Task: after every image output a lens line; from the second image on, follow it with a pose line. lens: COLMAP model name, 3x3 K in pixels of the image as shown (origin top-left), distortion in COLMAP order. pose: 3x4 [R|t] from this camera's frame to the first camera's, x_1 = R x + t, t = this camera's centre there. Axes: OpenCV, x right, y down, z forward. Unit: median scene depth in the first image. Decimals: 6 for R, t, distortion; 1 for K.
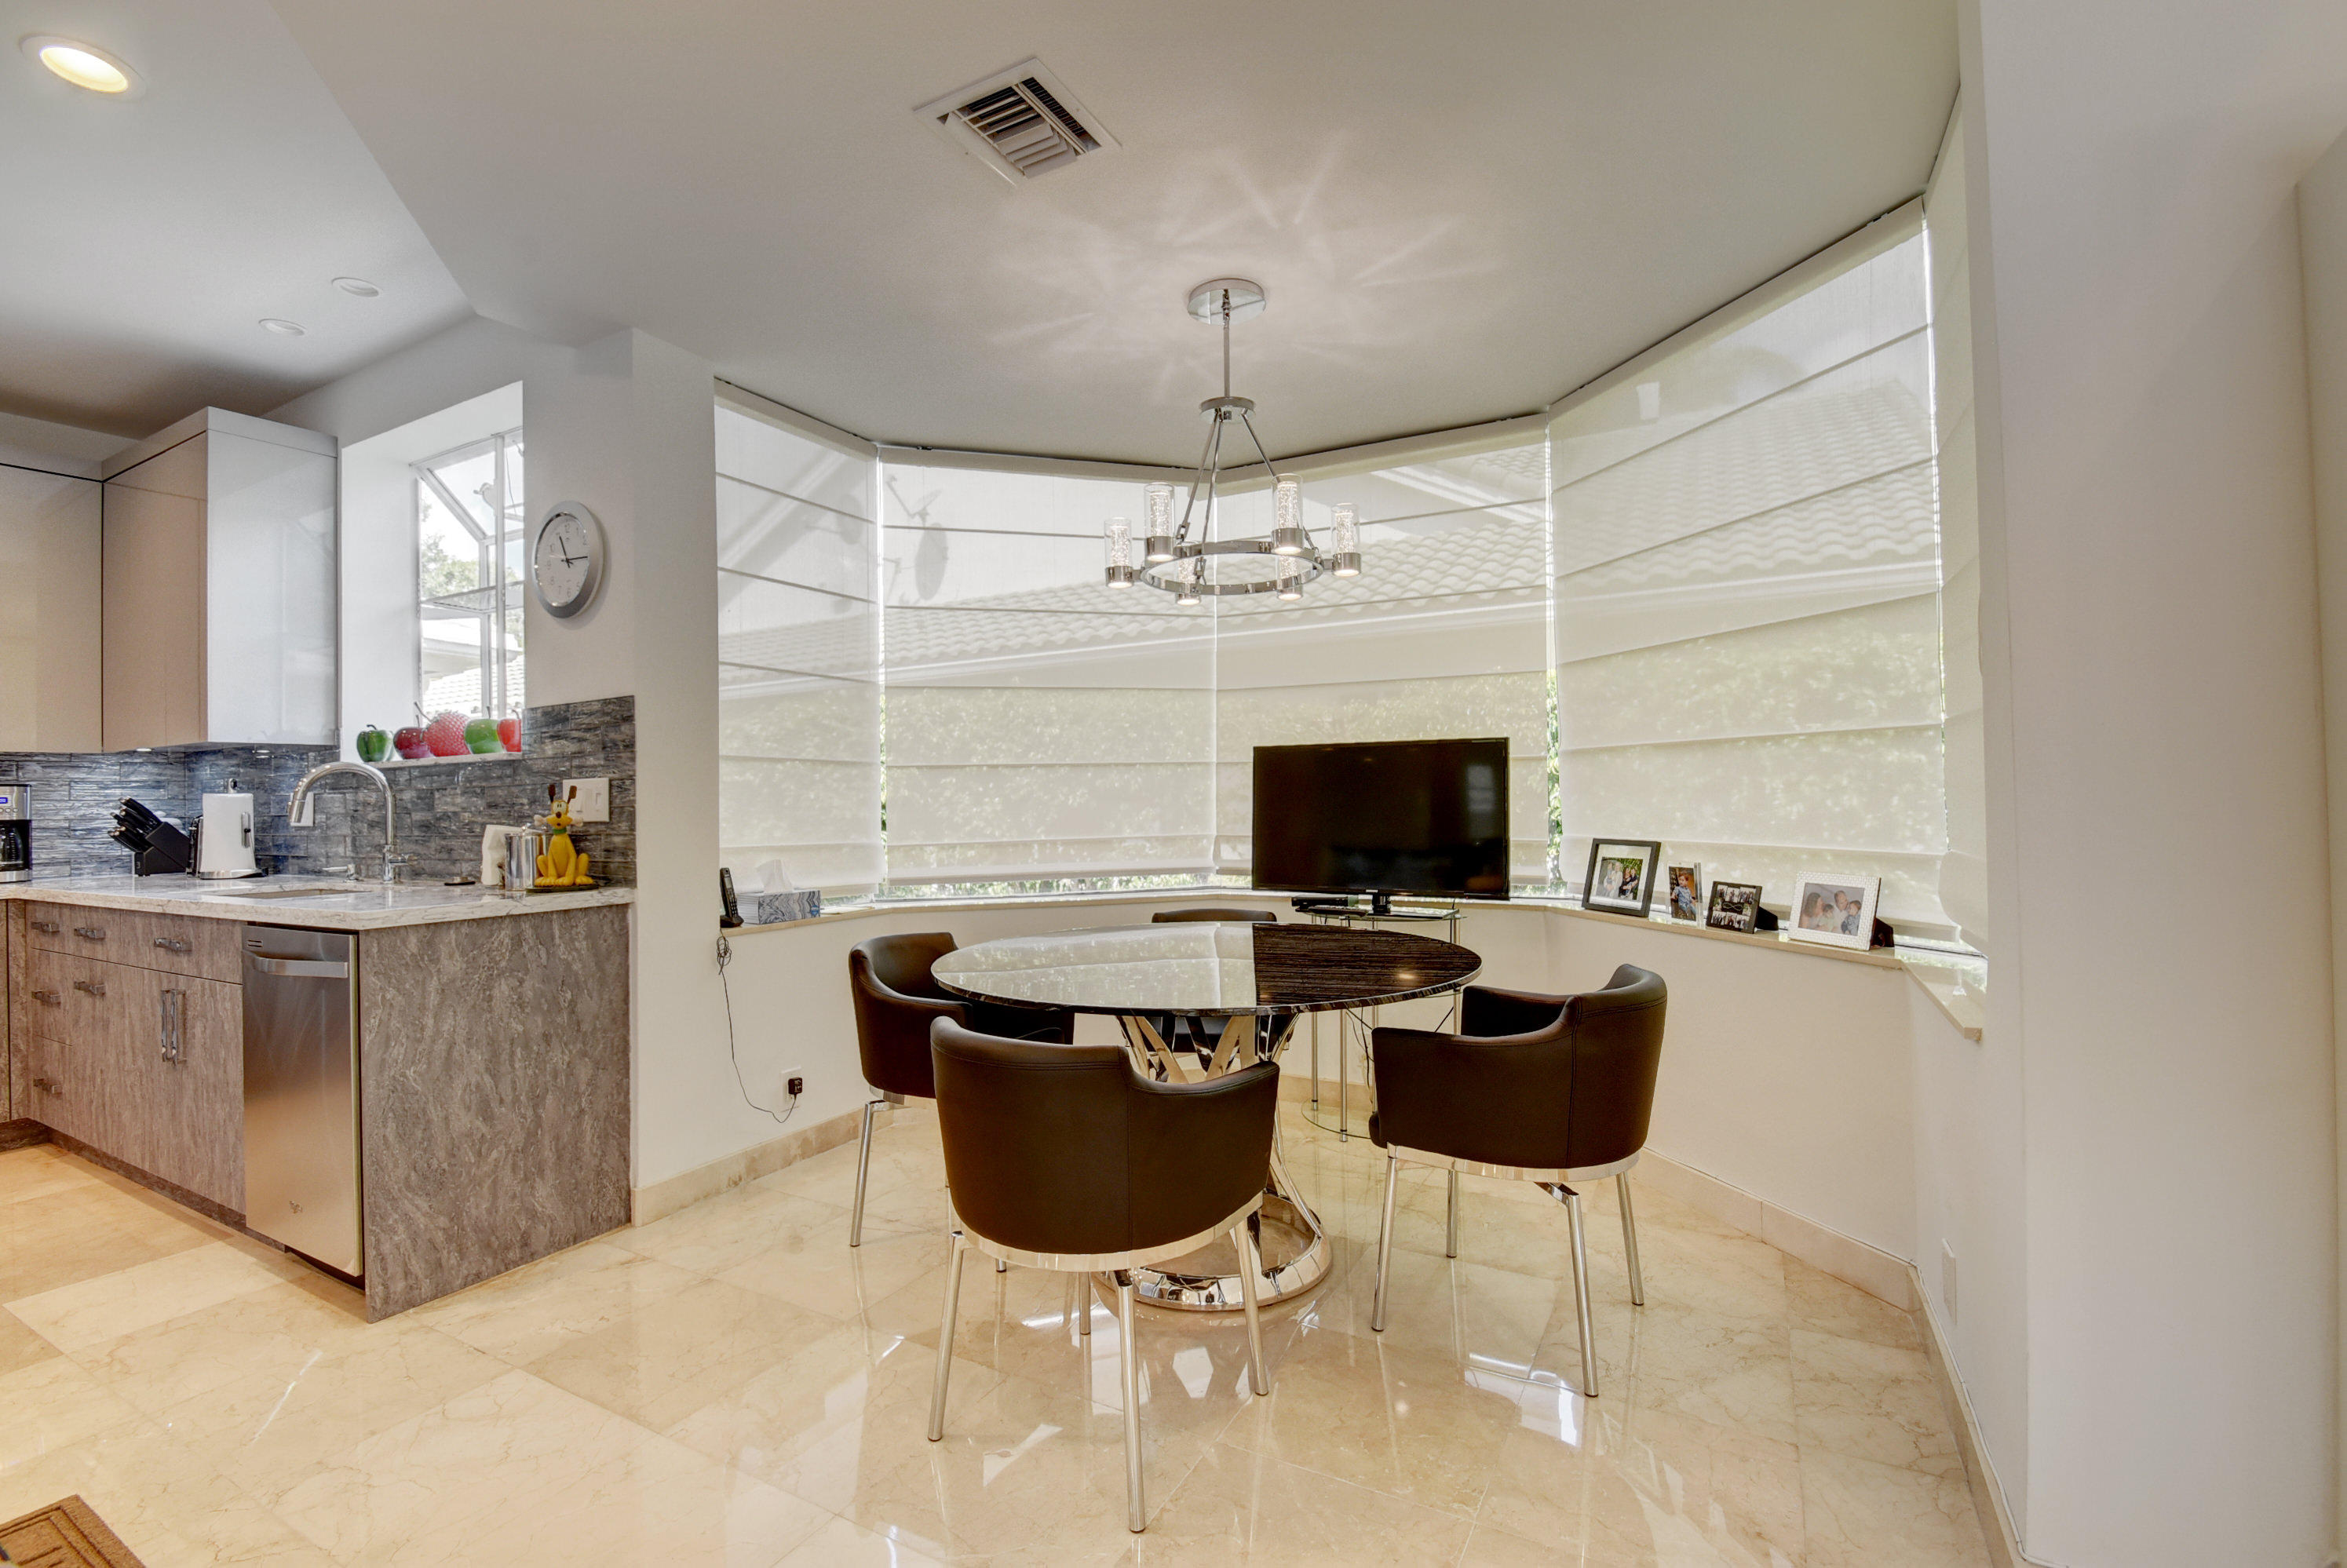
lens RADIAL K [[1032.1, 0, 1163.3], [0, 1032.1, 782.1], [0, 0, 1]] dist [0.001580, -0.010722]
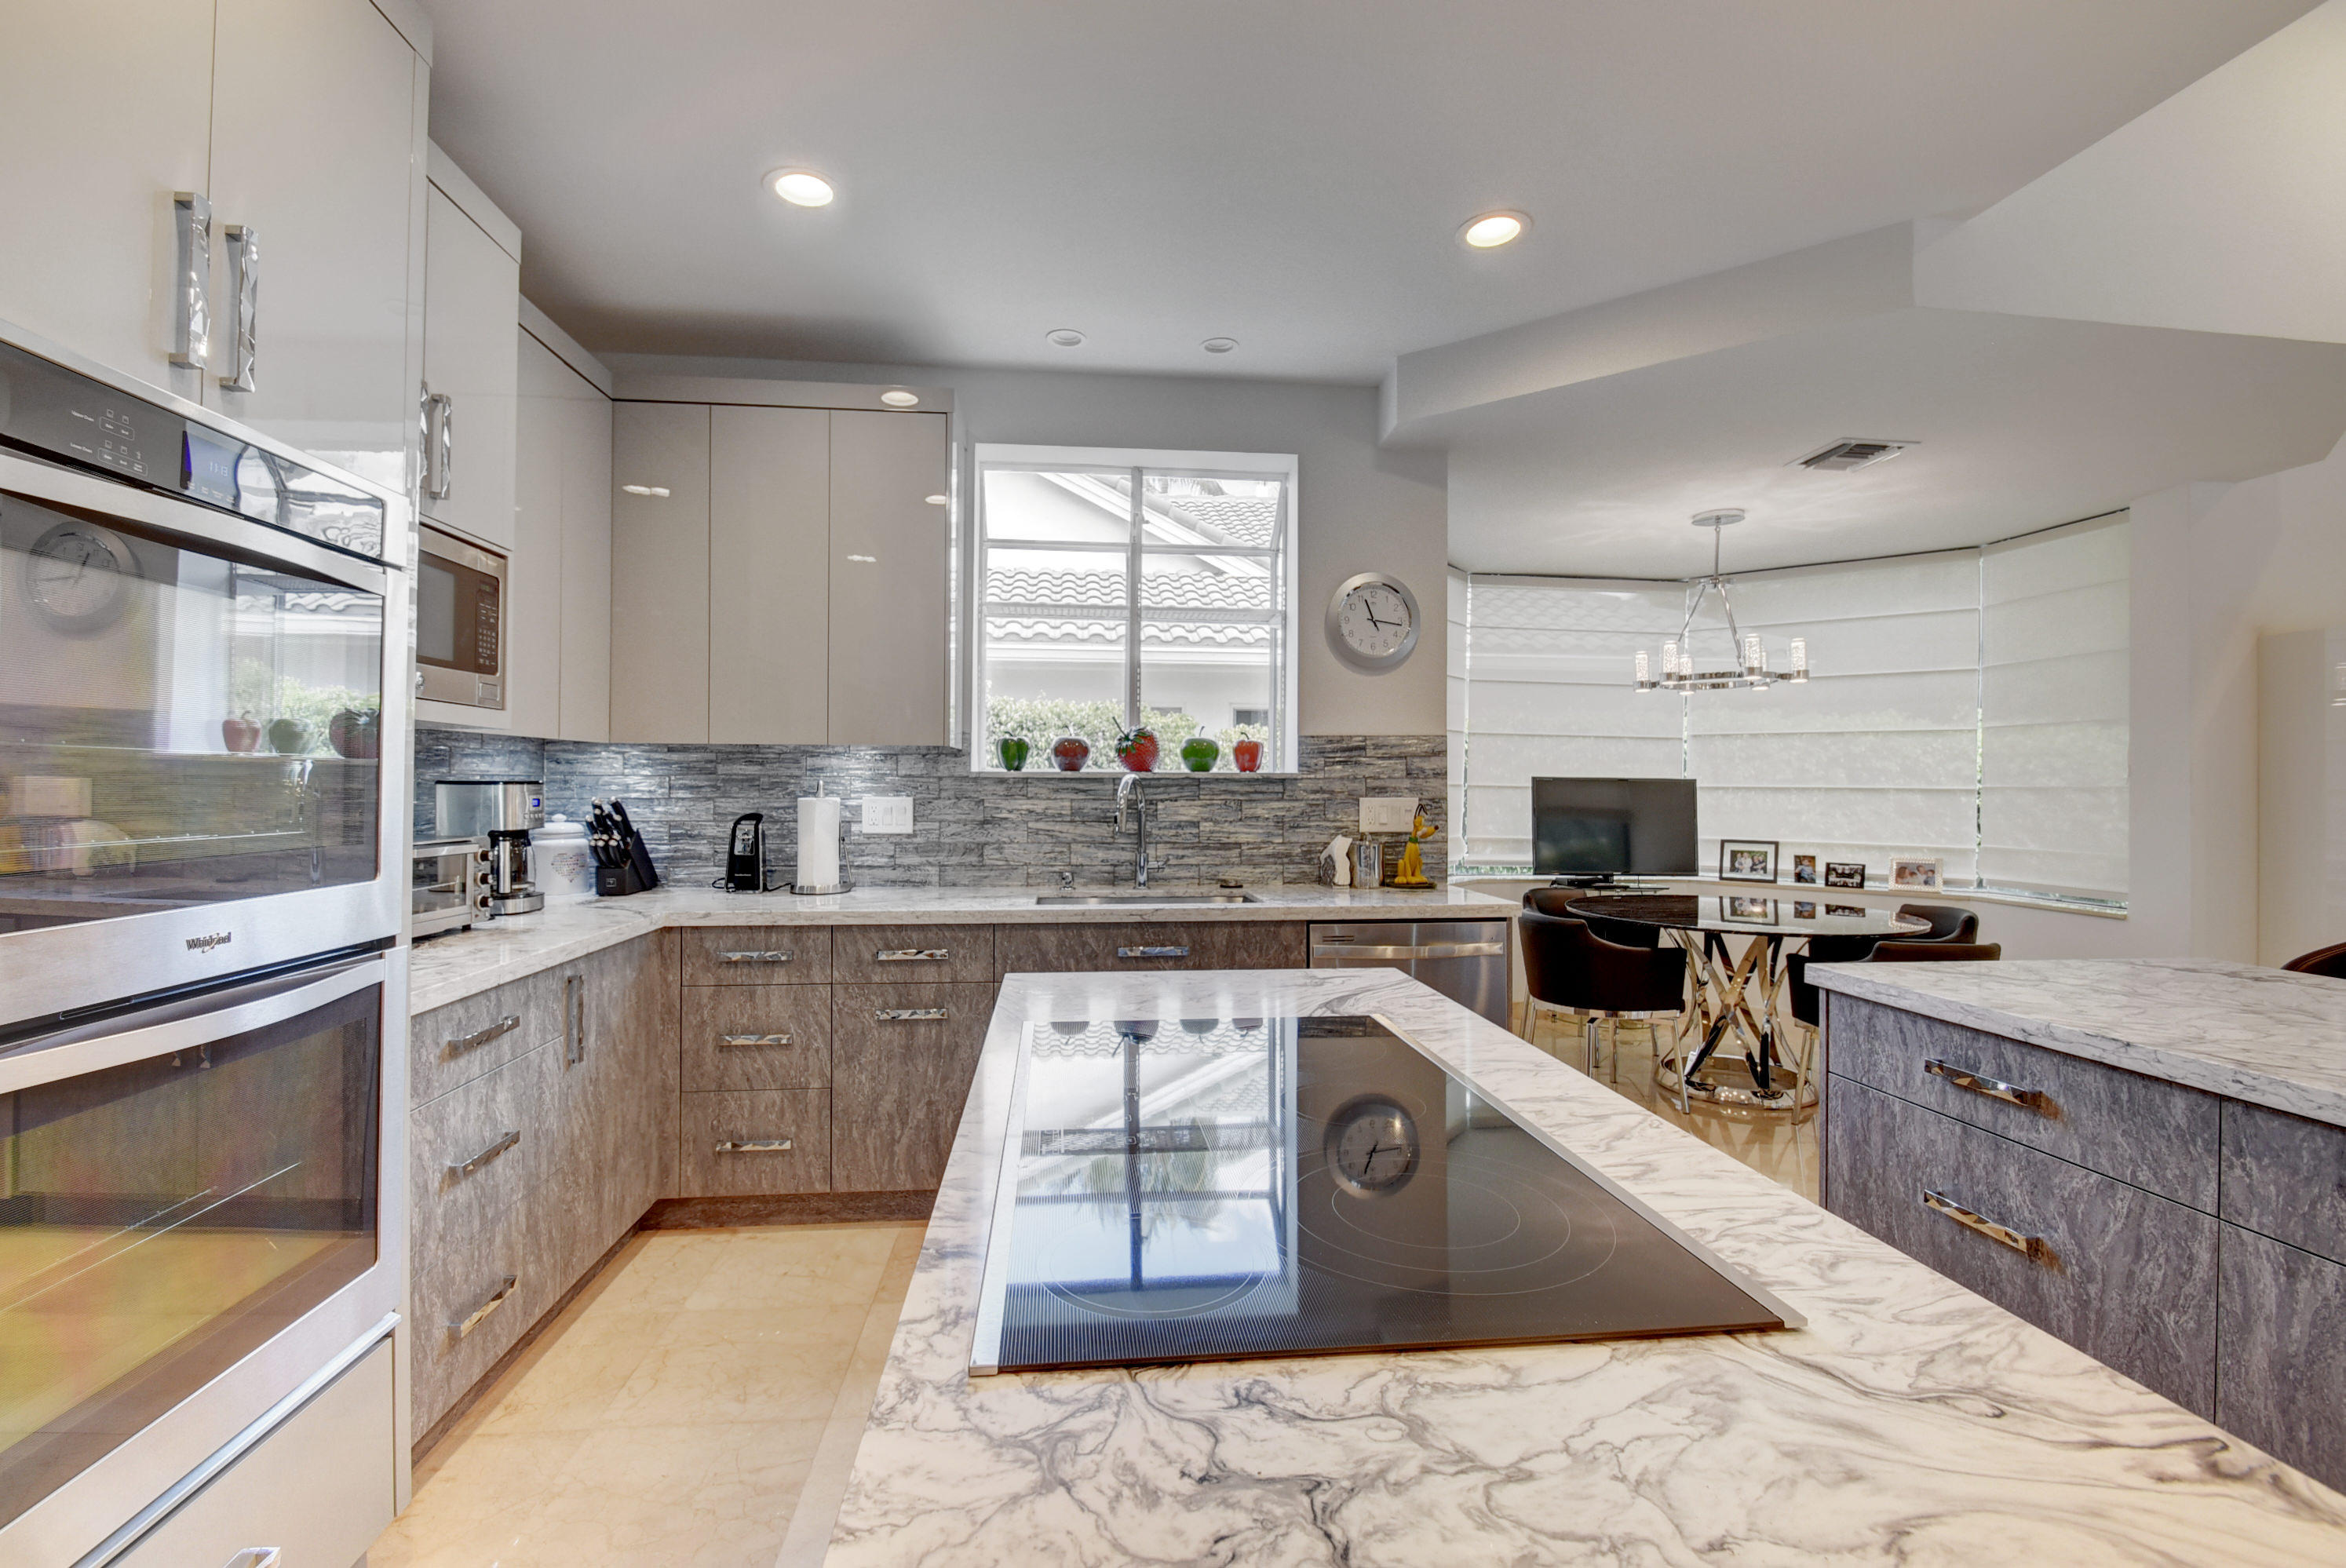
lens RADIAL K [[1031.7, 0, 1162.8], [0, 1031.7, 782.1], [0, 0, 1]] dist [0.001580, -0.010722]
pose [[0.822604, 0.025849, 0.568027, -1.584446], [-0.030576, 0.999532, -0.001205, -0.012783], [-0.567793, -0.016377, 0.823009, 0.132855]]
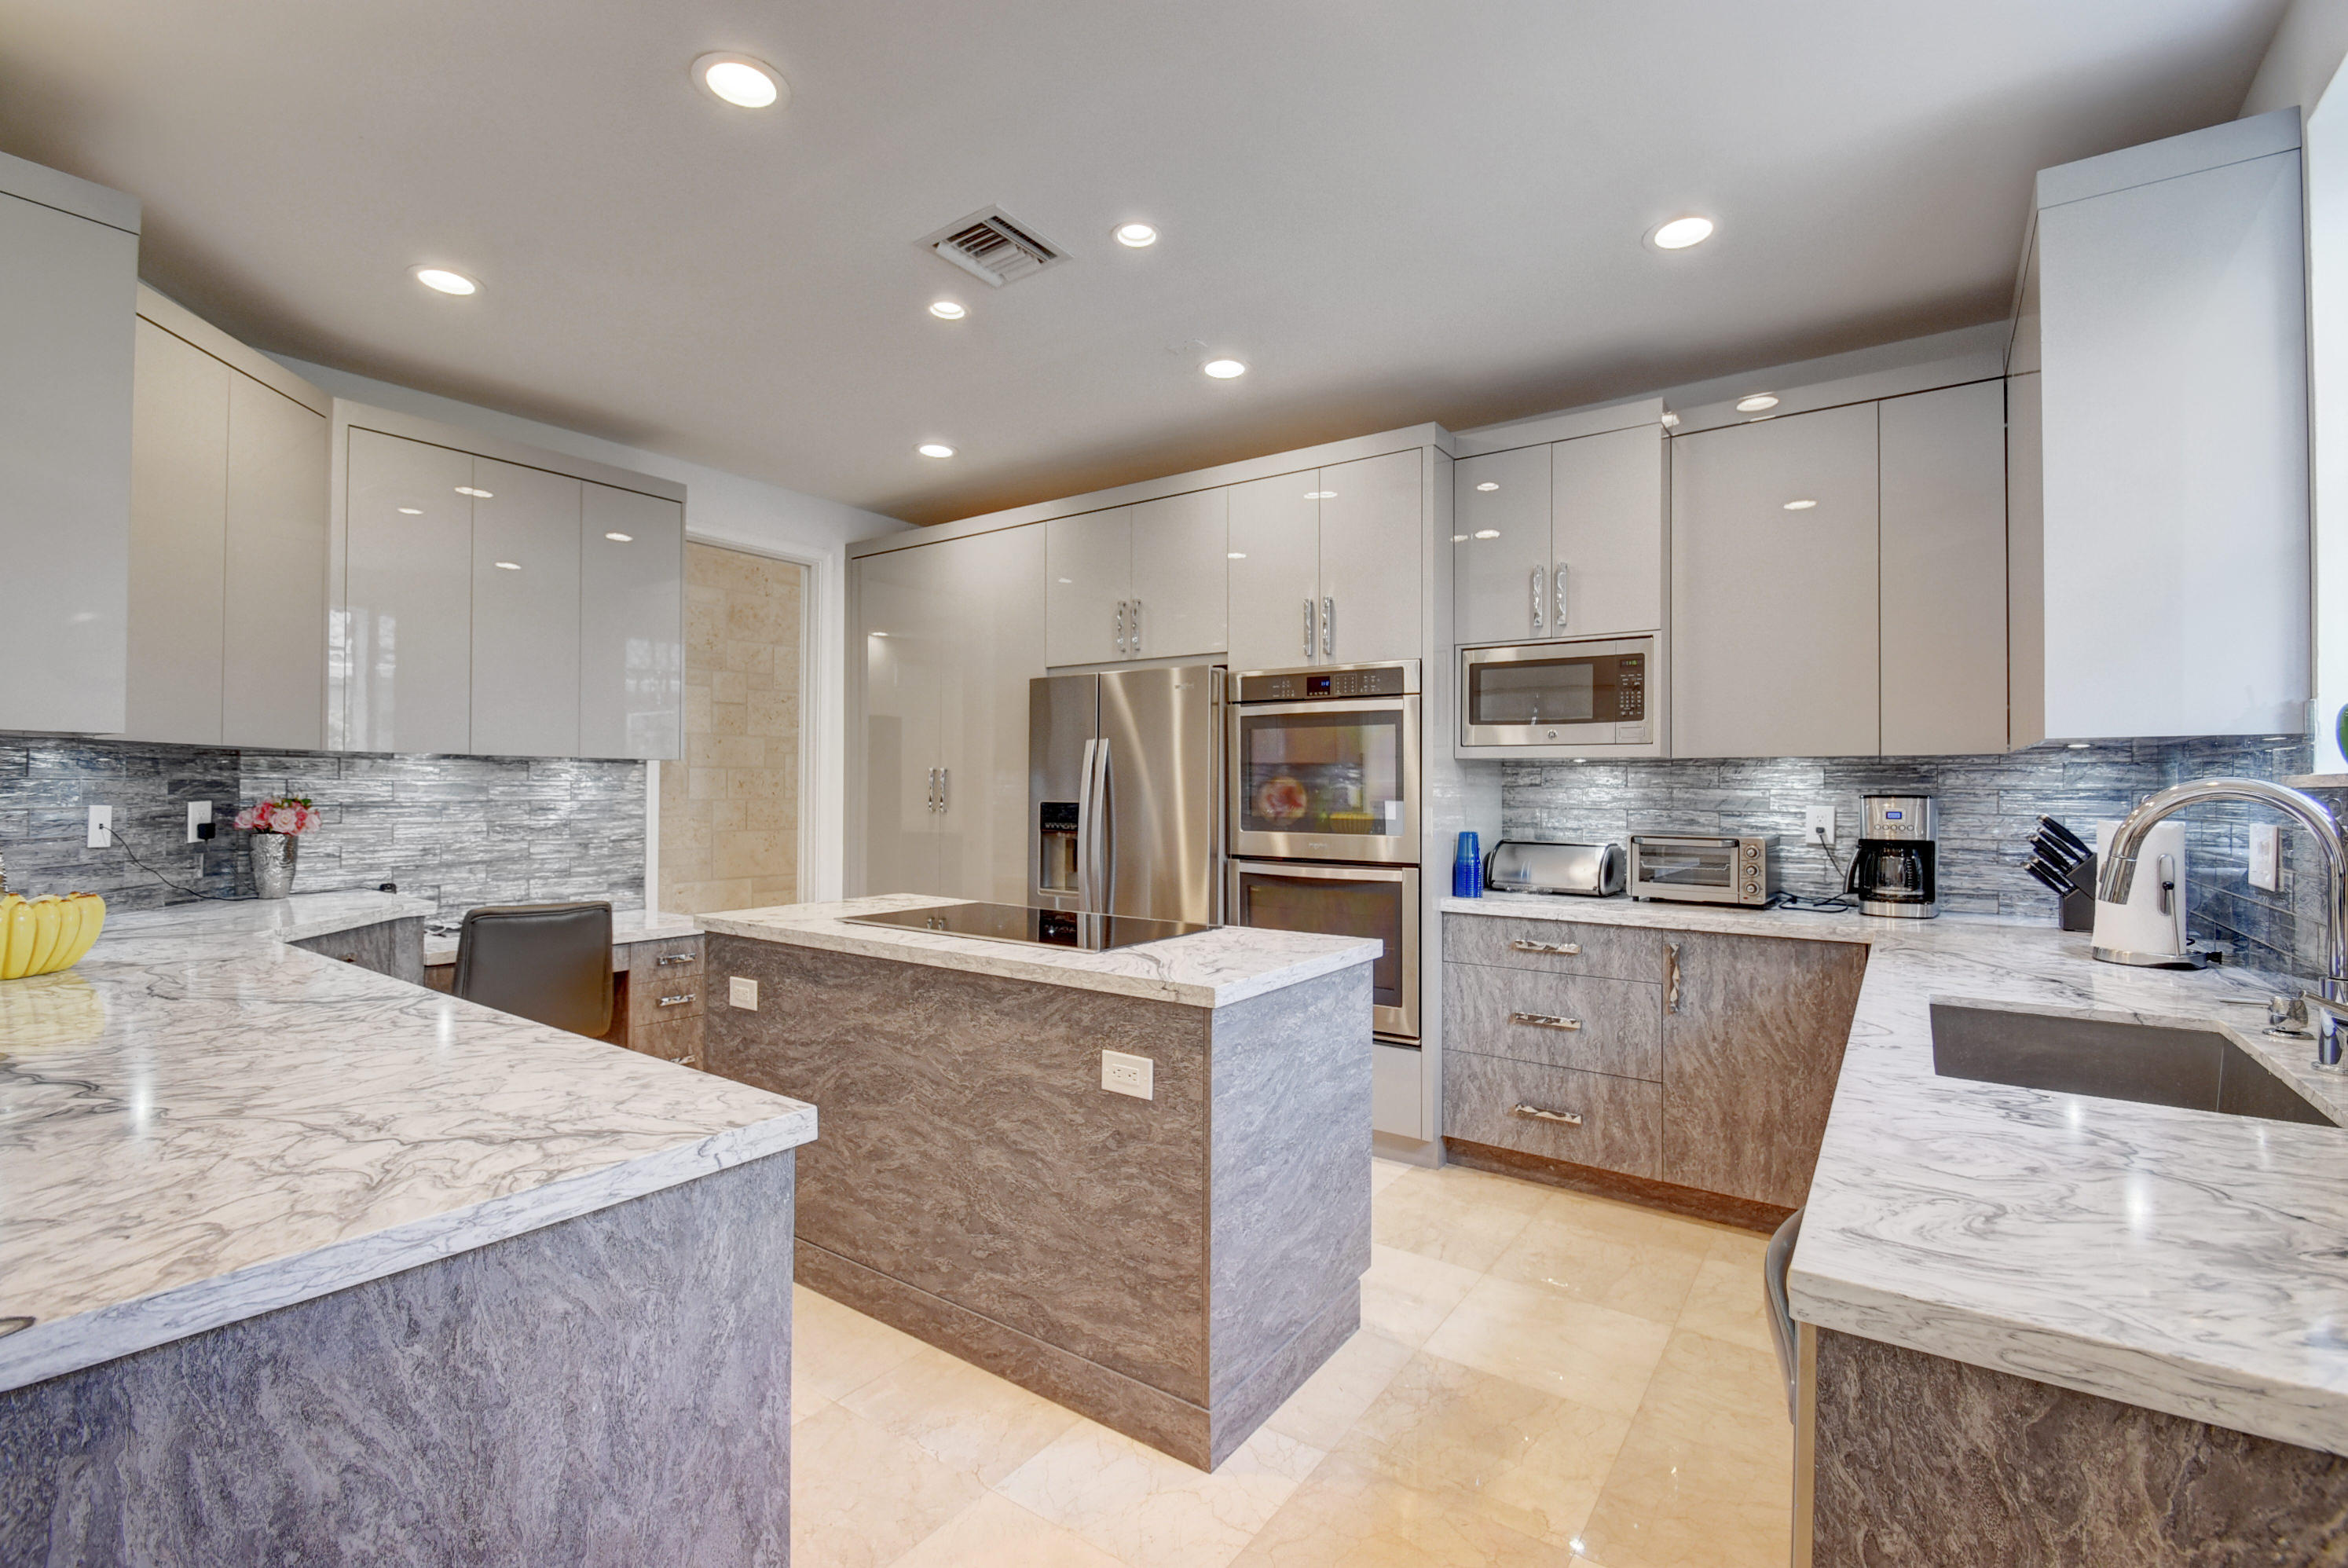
lens RADIAL K [[1034.7, 0, 1164.1], [0, 1034.7, 780.9], [0, 0, 1]] dist [0.015888, -0.015302]
pose [[-0.116557, 0.012925, -0.993100, -0.344126], [0.013708, 0.999841, 0.011404, -0.035314], [0.993089, -0.012284, -0.116715, 0.692585]]
